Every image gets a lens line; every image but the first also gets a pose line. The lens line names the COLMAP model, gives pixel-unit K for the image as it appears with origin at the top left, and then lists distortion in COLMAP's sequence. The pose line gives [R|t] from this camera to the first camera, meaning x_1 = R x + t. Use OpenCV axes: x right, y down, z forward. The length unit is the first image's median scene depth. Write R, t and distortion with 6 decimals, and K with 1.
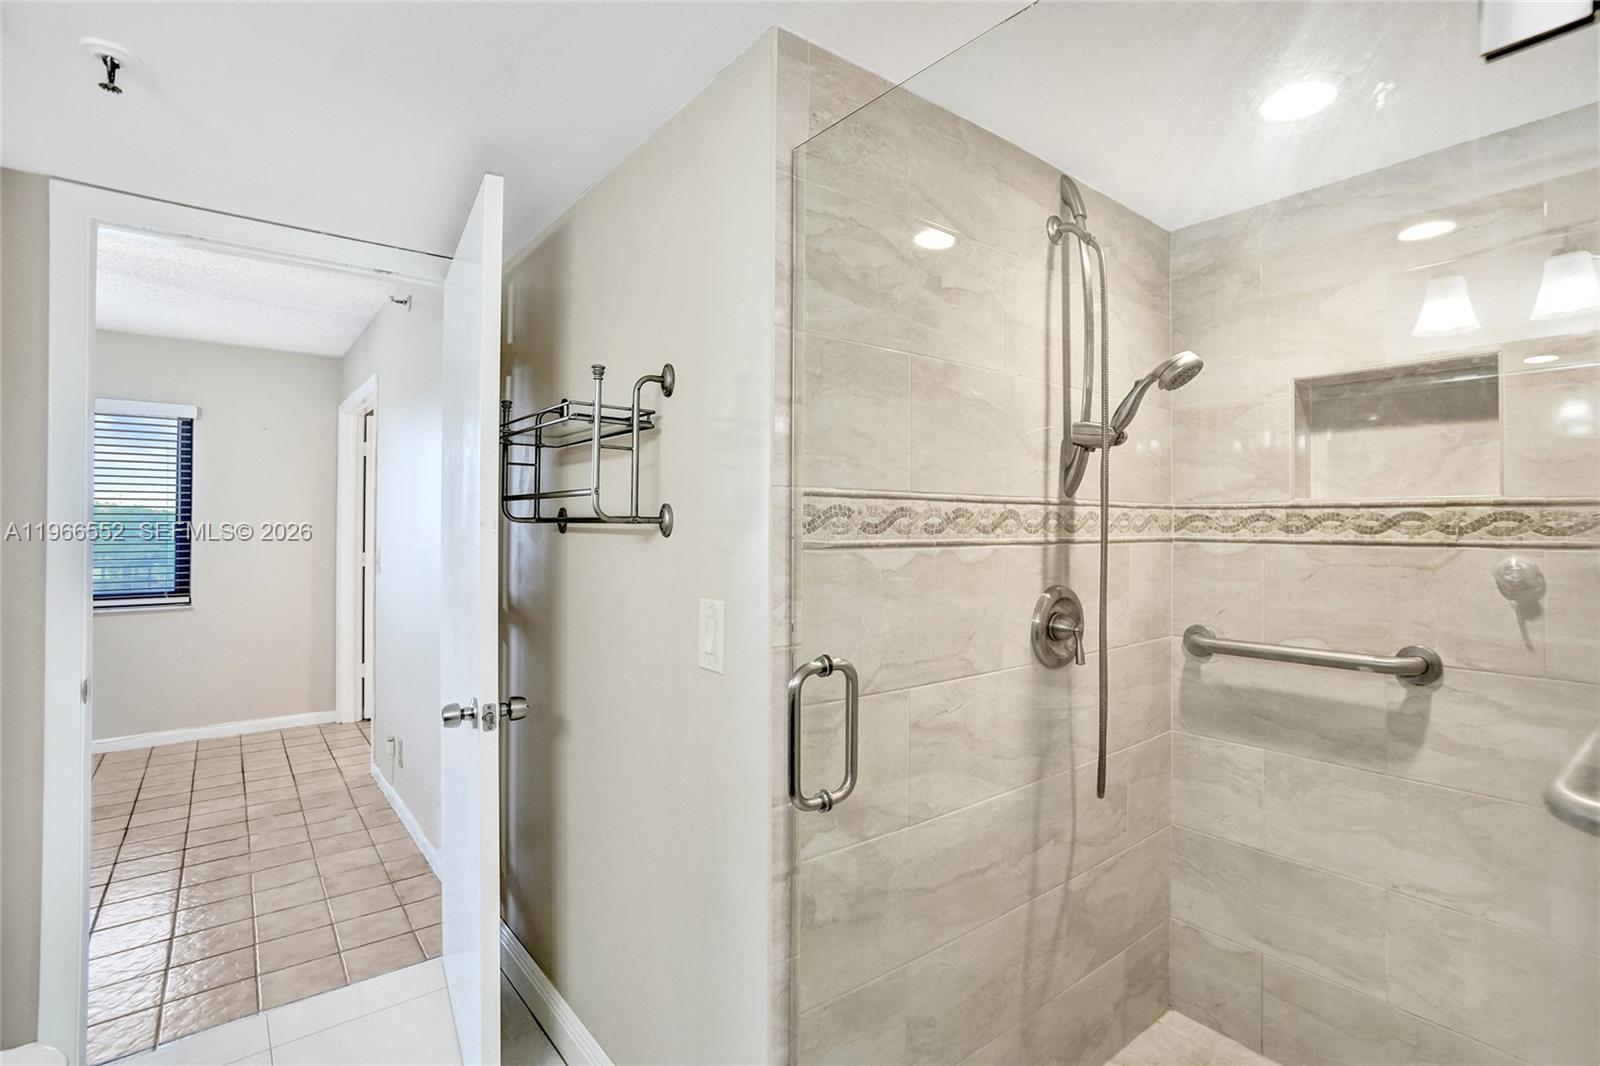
lens RADIAL K [[755.9, 0, 800.0], [0, 755.9, 533.0], [0, 0, 1]] dist [-0.059798, 0.025060]
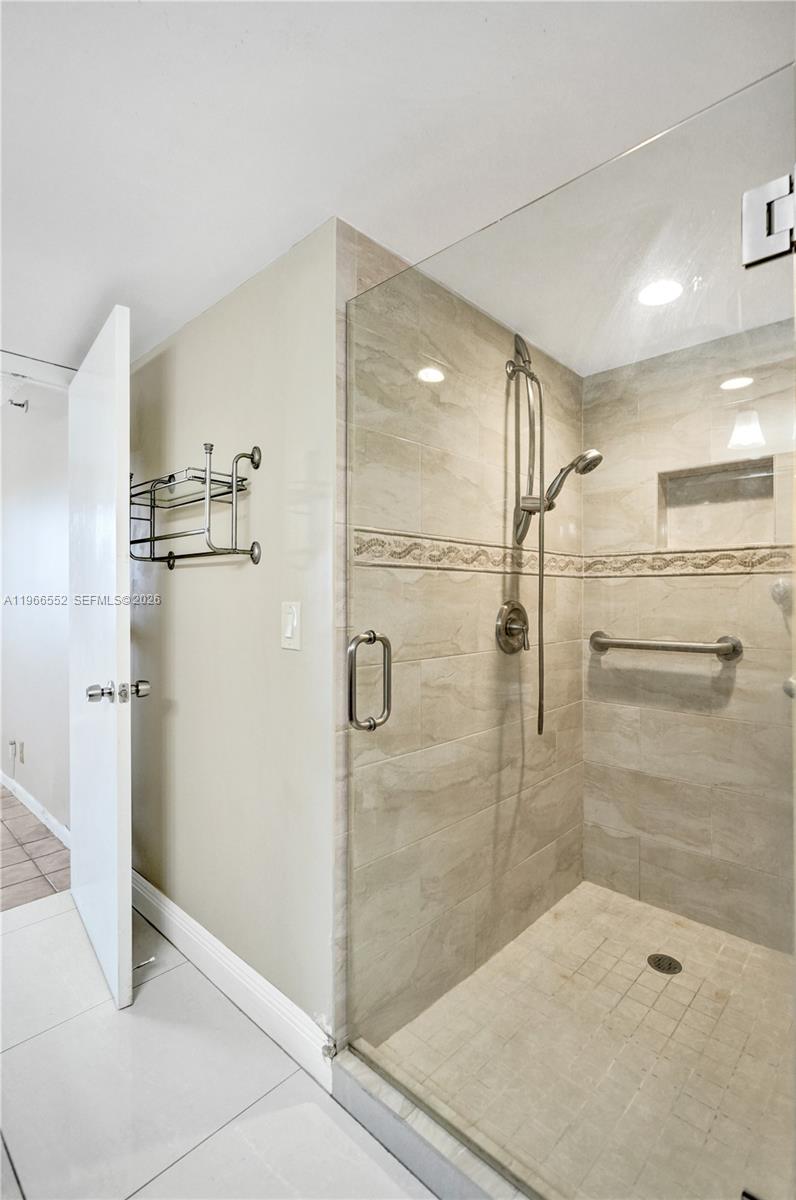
lens RADIAL K [[550.3, 0, 398.0], [0, 550.3, 600.0], [0, 0, 1]] dist [-0.020029, 0.000017]
pose [[0.990182, -0.000314, 0.139786, -0.049572], [-0.000249, 0.999992, 0.004008, 0.067362], [-0.139786, -0.004003, 0.990174, -0.092079]]
